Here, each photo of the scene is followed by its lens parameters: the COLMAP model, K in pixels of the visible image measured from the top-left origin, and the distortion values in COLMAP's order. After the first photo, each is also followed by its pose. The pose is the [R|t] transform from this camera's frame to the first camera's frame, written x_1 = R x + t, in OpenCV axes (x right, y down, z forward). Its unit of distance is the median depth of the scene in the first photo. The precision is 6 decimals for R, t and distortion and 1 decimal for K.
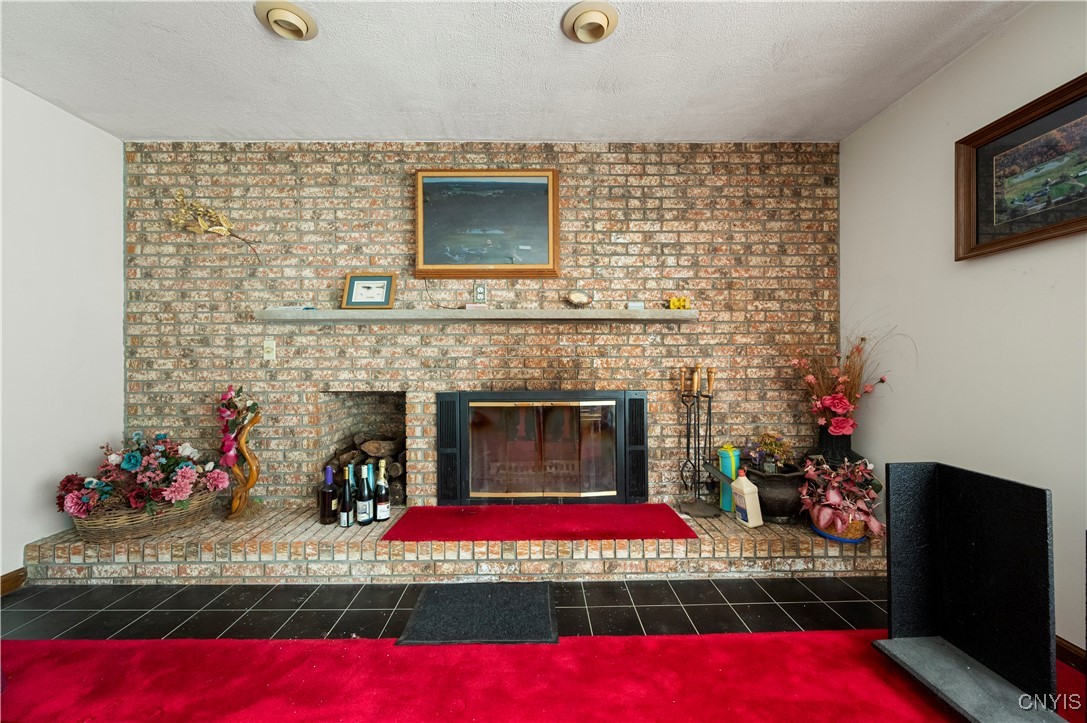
lens RADIAL K [[432.6, 0, 540.9], [0, 432.6, 359.9], [0, 0, 1]] dist [-0.000036, -0.000031]
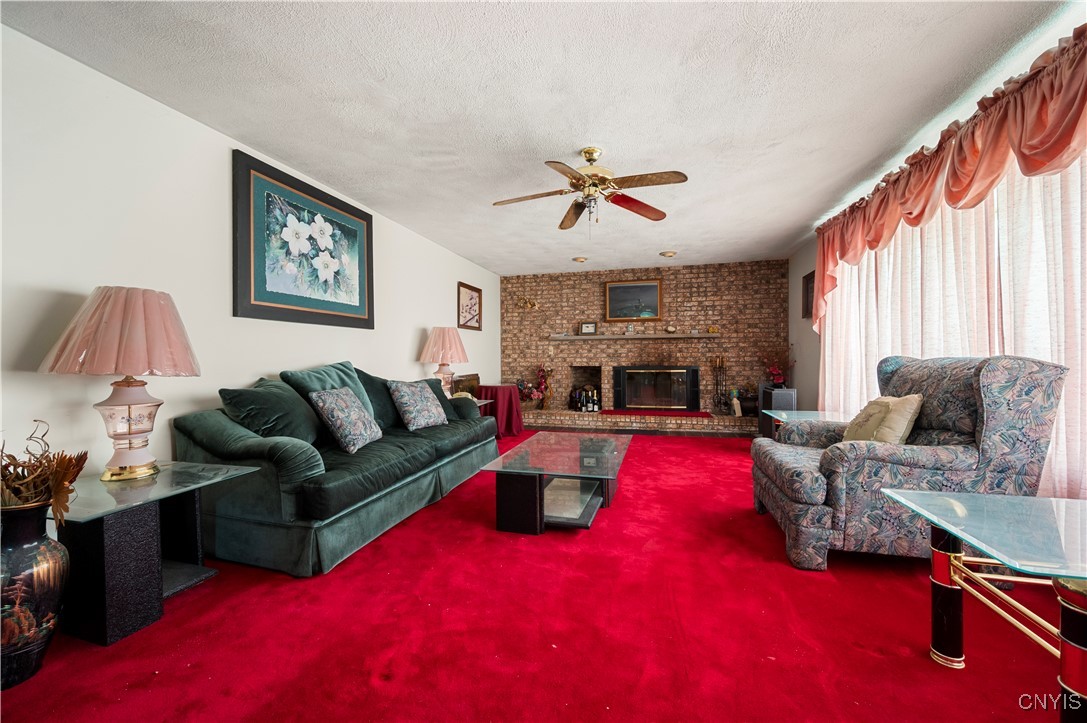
lens RADIAL K [[432.6, 0, 540.9], [0, 432.6, 359.9], [0, 0, 1]] dist [-0.000036, -0.000031]
pose [[0.961811, -0.000935, -0.273714, 0.051307], [0.002984, 0.999971, 0.007069, 0.016103], [0.273700, -0.007615, 0.961785, -1.611052]]
